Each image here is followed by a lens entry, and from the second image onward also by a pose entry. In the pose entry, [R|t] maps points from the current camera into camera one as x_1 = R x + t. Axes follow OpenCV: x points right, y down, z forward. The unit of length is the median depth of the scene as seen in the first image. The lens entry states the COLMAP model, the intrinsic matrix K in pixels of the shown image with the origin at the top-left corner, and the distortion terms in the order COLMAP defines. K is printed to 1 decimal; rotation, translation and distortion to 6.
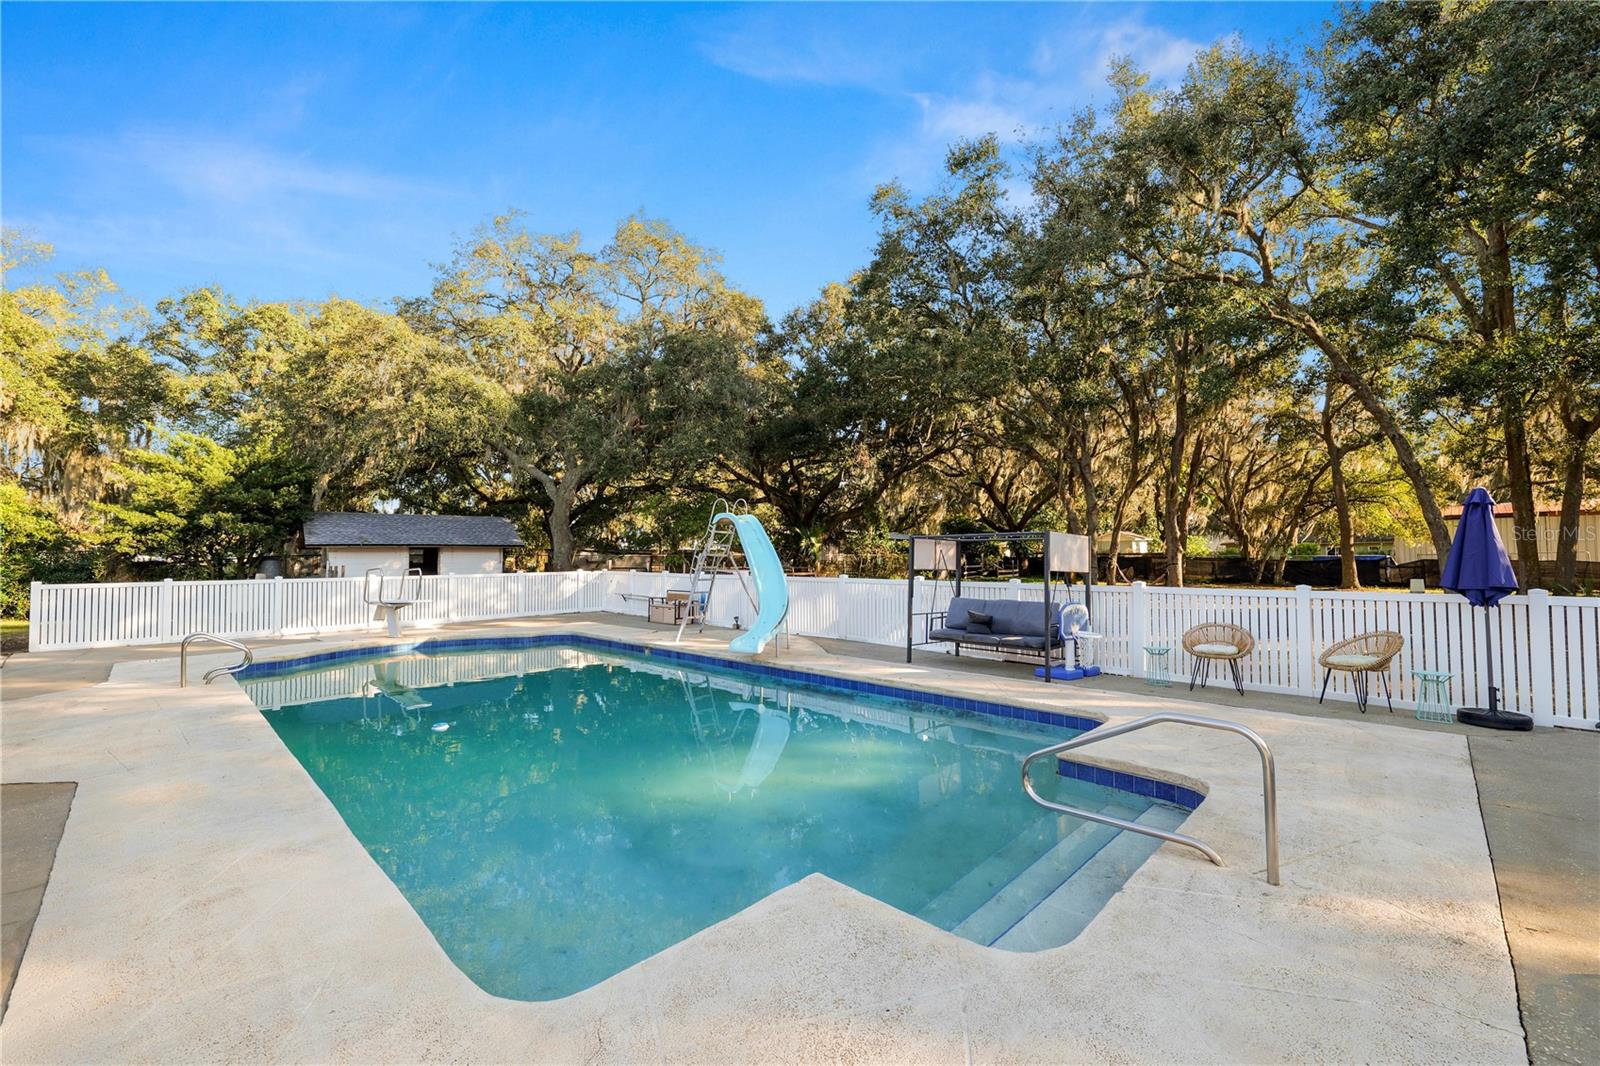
lens RADIAL K [[650.8, 0, 798.5], [0, 650.8, 540.9], [0, 0, 1]] dist [-0.013403, 0.001322]
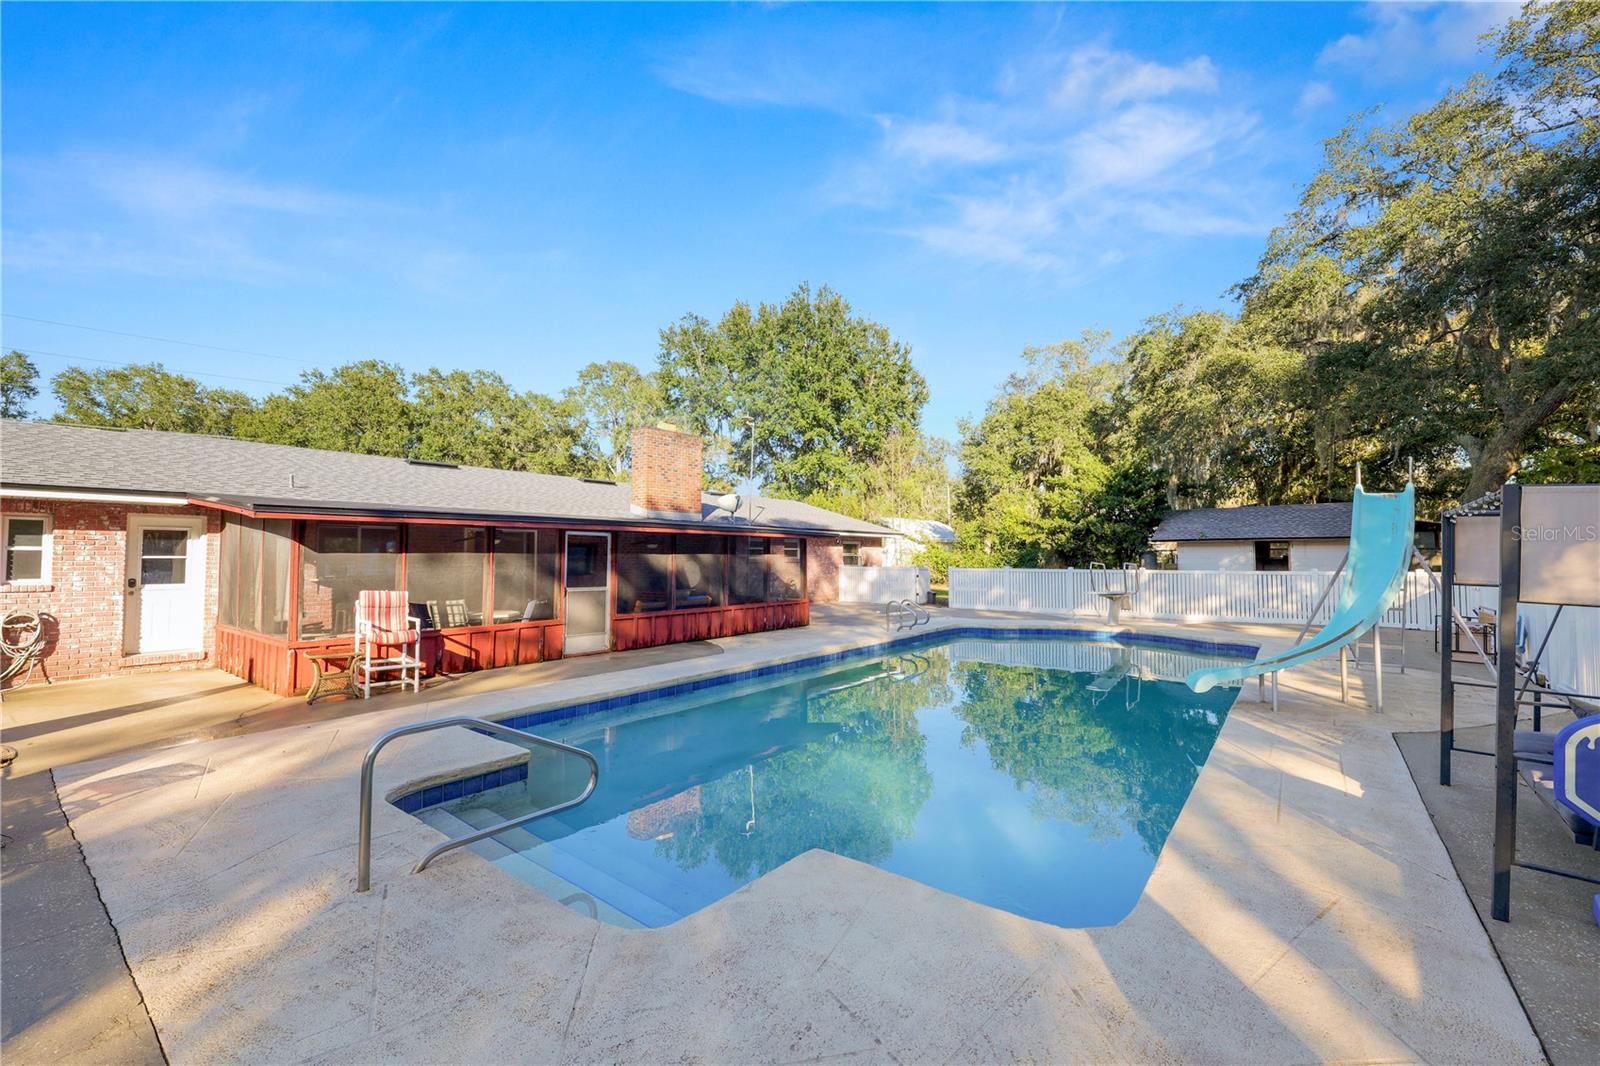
lens RADIAL K [[650.8, 0, 799.1], [0, 650.8, 538.8], [0, 0, 1]] dist [-0.013403, 0.001322]
pose [[0.123006, -0.017800, -0.992246, 0.310590], [0.024216, 0.999595, -0.014930, 0.005546], [0.992110, -0.022192, 0.123387, 0.267013]]
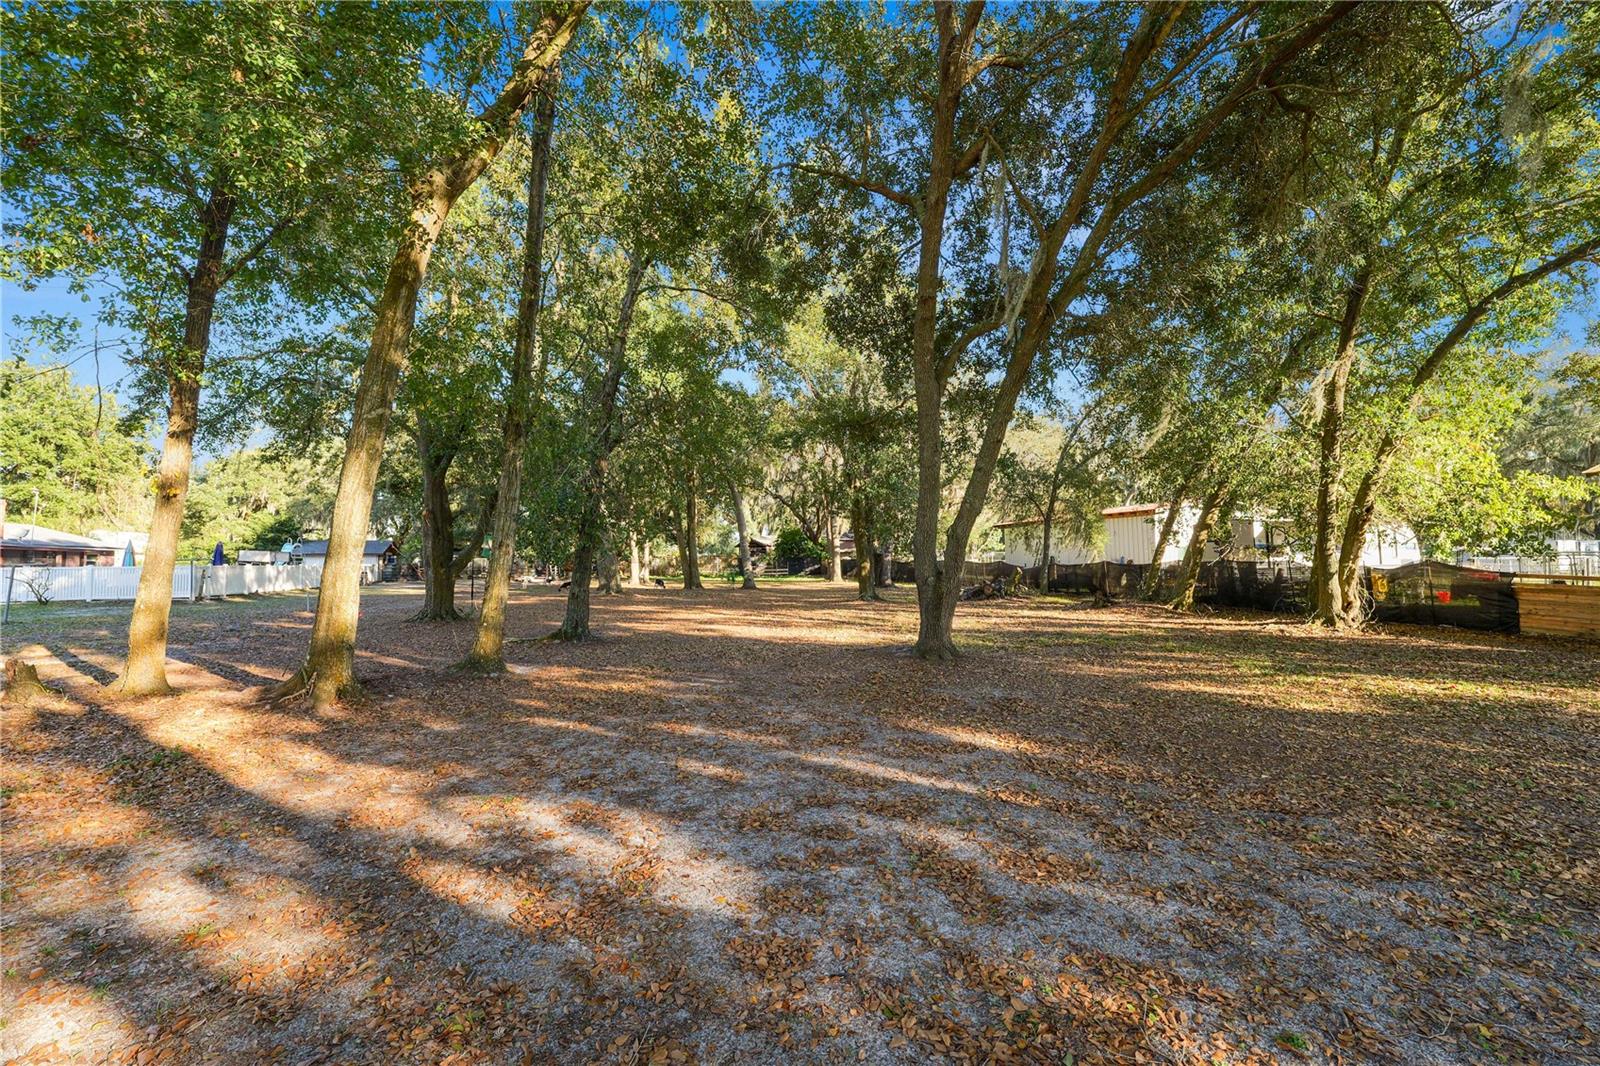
lens RADIAL K [[650.8, 0, 803.5], [0, 650.8, 538.0], [0, 0, 1]] dist [-0.013403, 0.001322]
pose [[0.905209, -0.017978, -0.424586, 2.282705], [0.012550, 0.999800, -0.015578, 0.010494], [0.424781, 0.008773, 0.905254, -0.467131]]
